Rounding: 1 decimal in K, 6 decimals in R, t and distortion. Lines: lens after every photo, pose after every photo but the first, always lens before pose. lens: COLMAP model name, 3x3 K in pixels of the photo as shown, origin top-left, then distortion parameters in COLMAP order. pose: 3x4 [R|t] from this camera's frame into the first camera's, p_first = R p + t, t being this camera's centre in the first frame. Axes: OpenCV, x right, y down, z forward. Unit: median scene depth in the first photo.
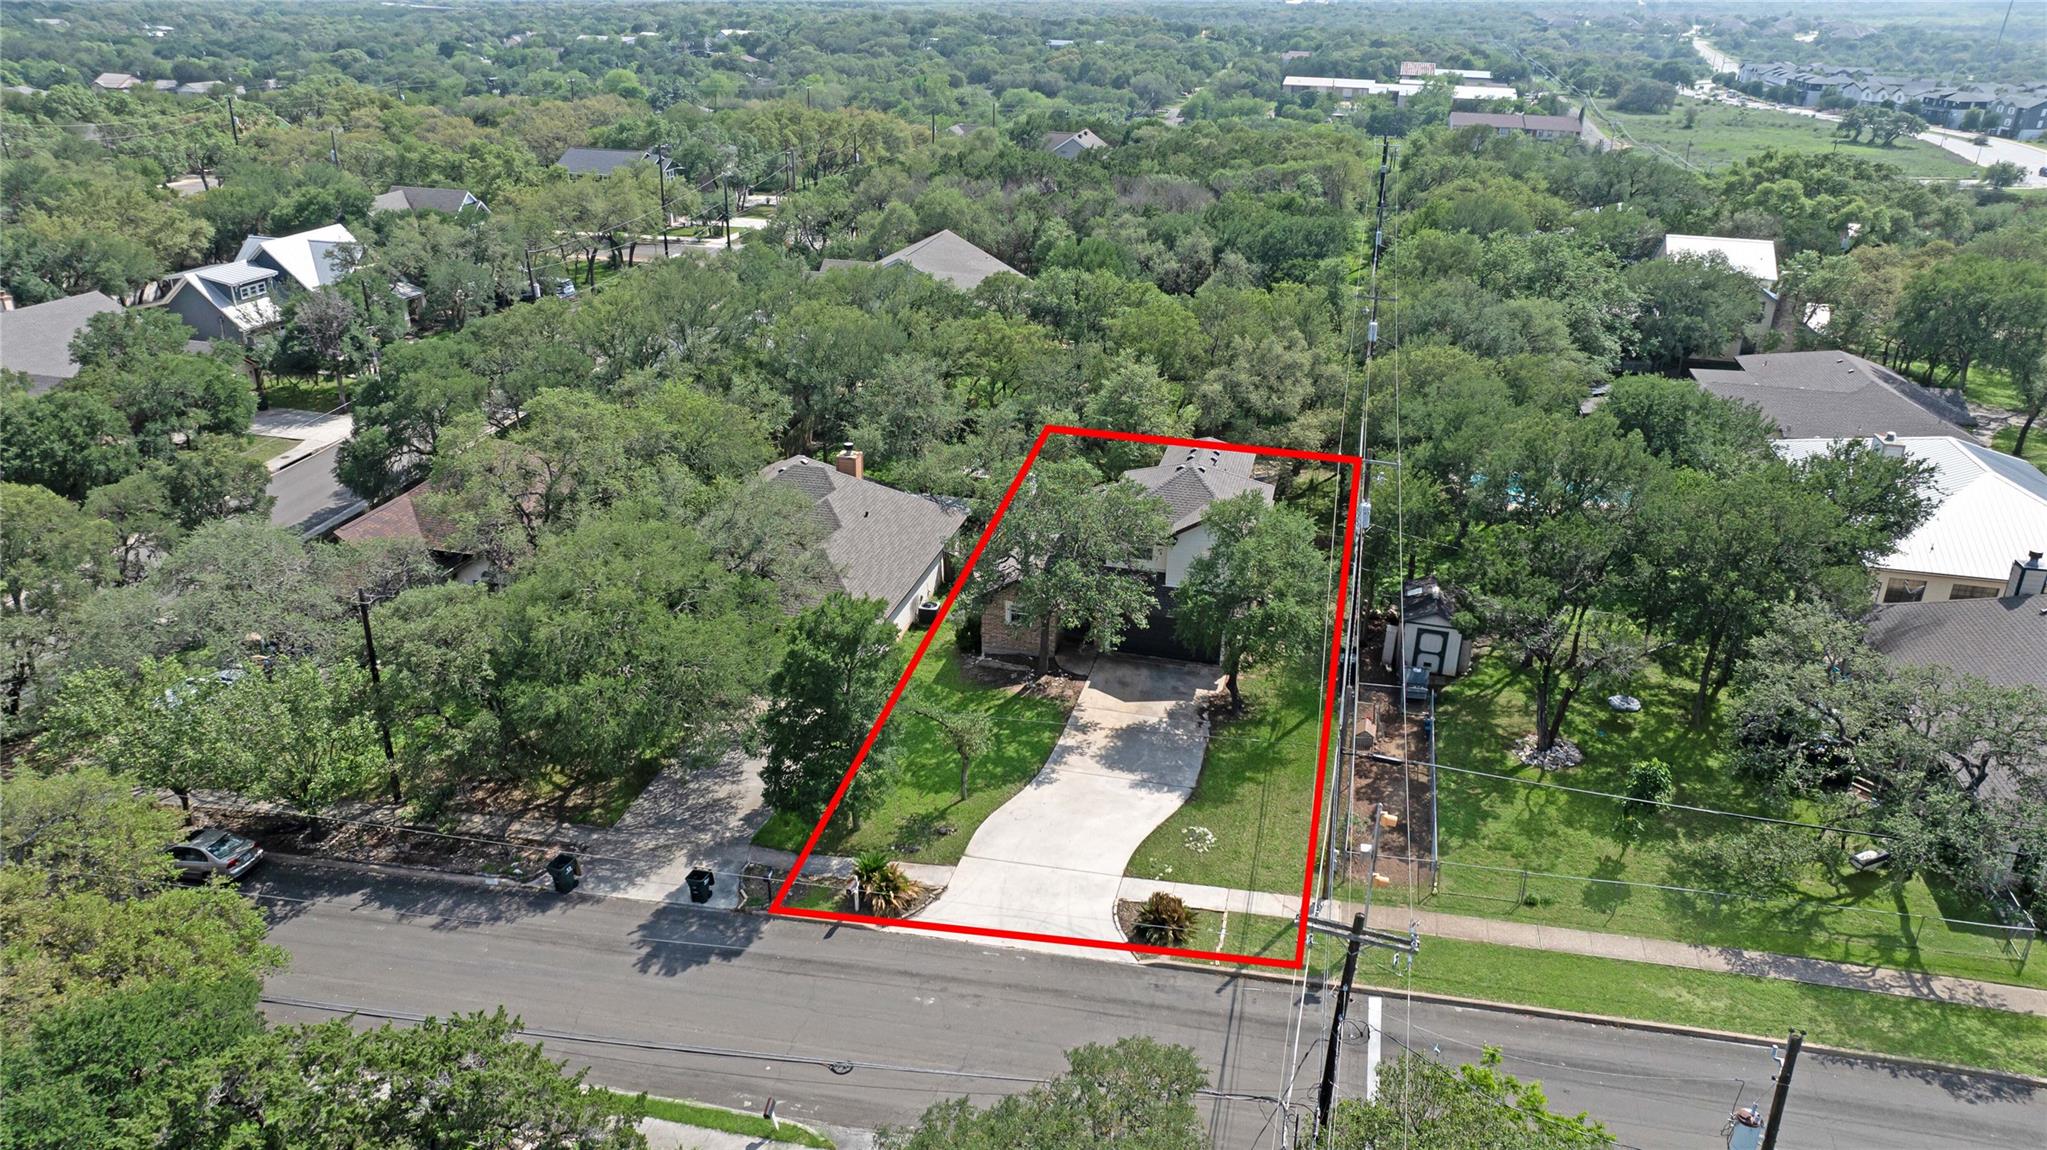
lens RADIAL K [[1441.1, 0, 1023.5], [0, 1441.1, 575.0], [0, 0, 1]] dist [-0.037917, 0.066631]
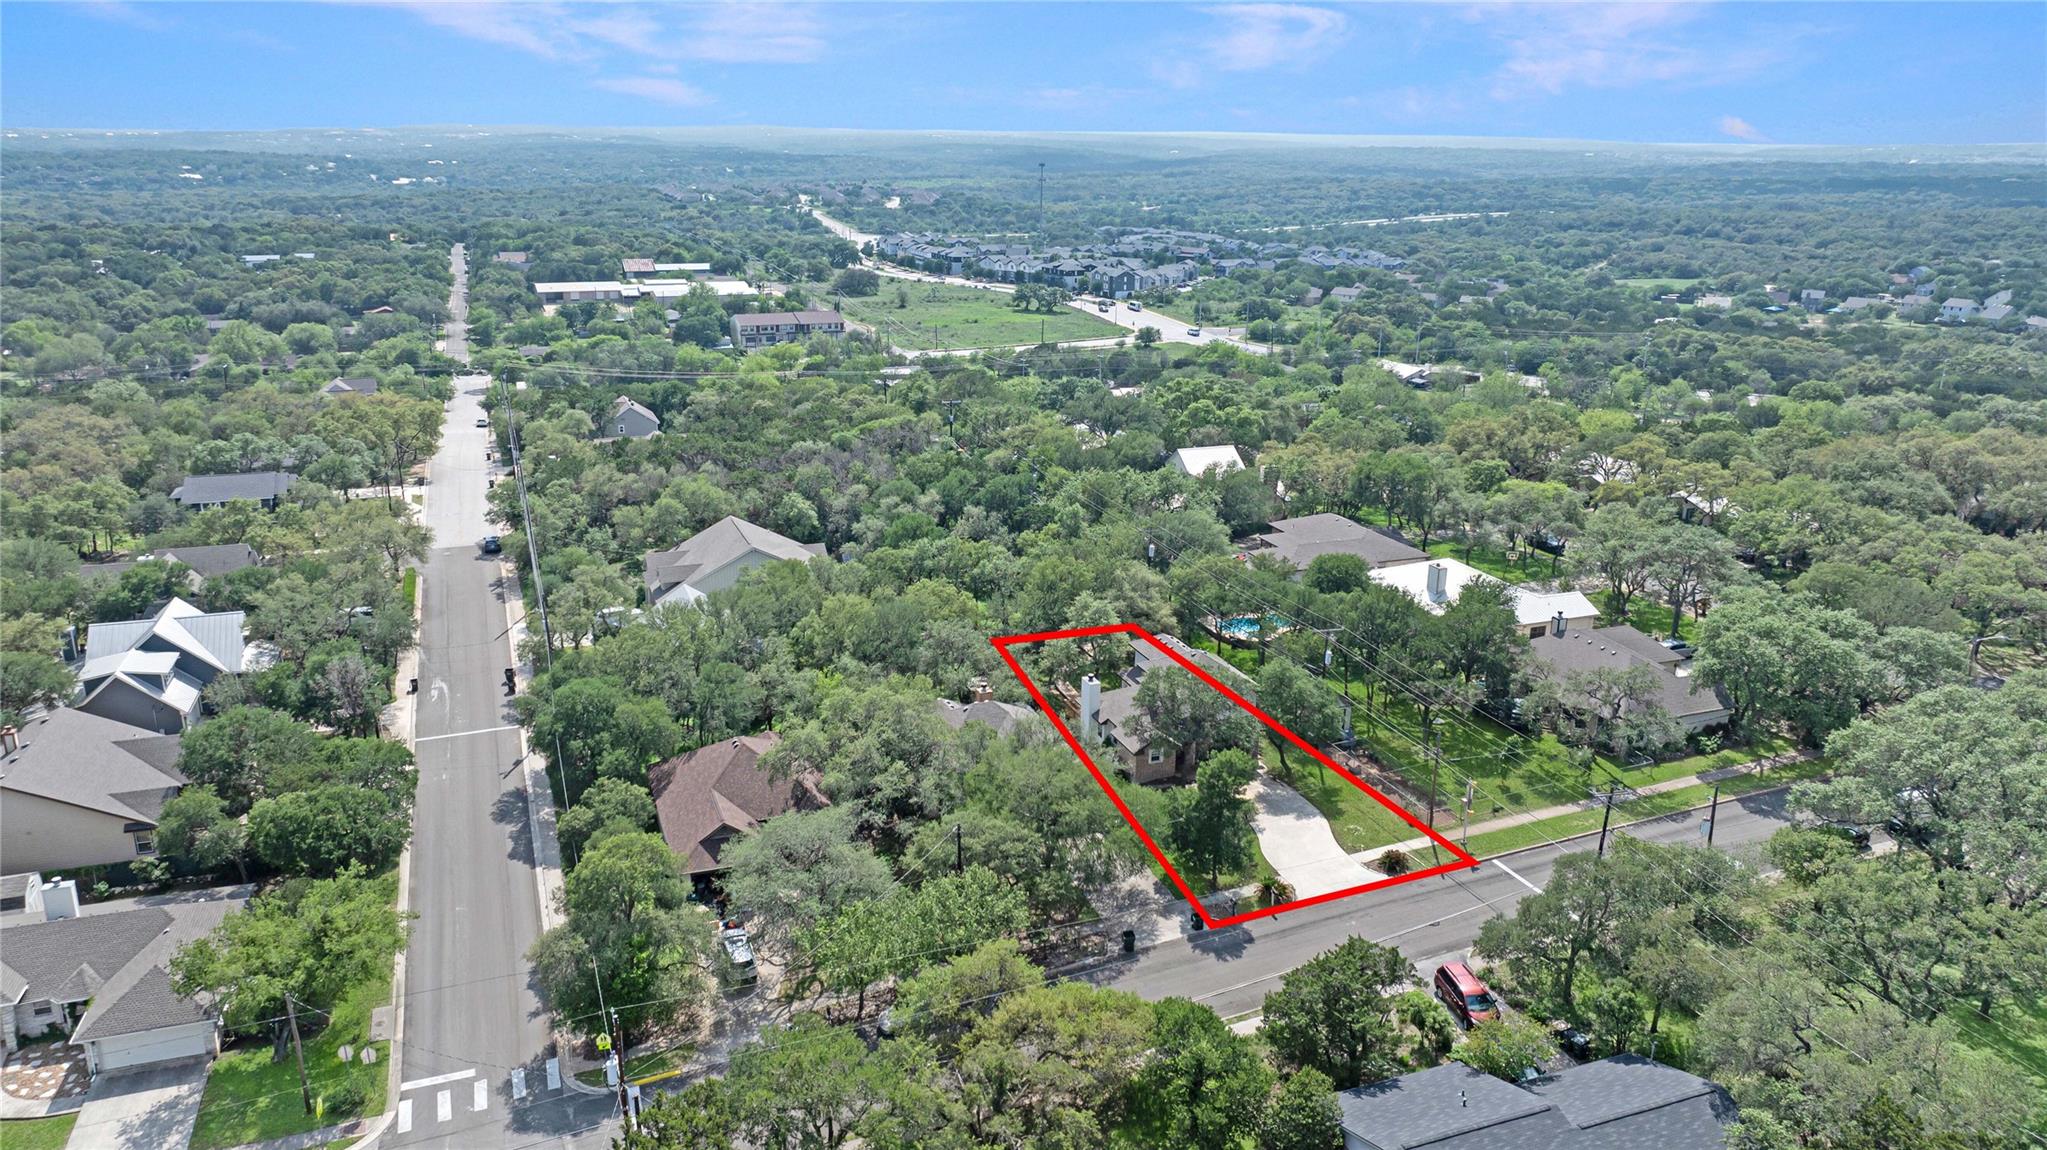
lens RADIAL K [[1441.1, 0, 1023.5], [0, 1441.1, 575.0], [0, 0, 1]] dist [-0.037917, 0.066631]
pose [[0.828194, -0.176710, 0.531853, -0.519020], [0.229535, 0.972698, -0.034247, -0.082620], [-0.511280, 0.150443, 0.846144, -0.211533]]
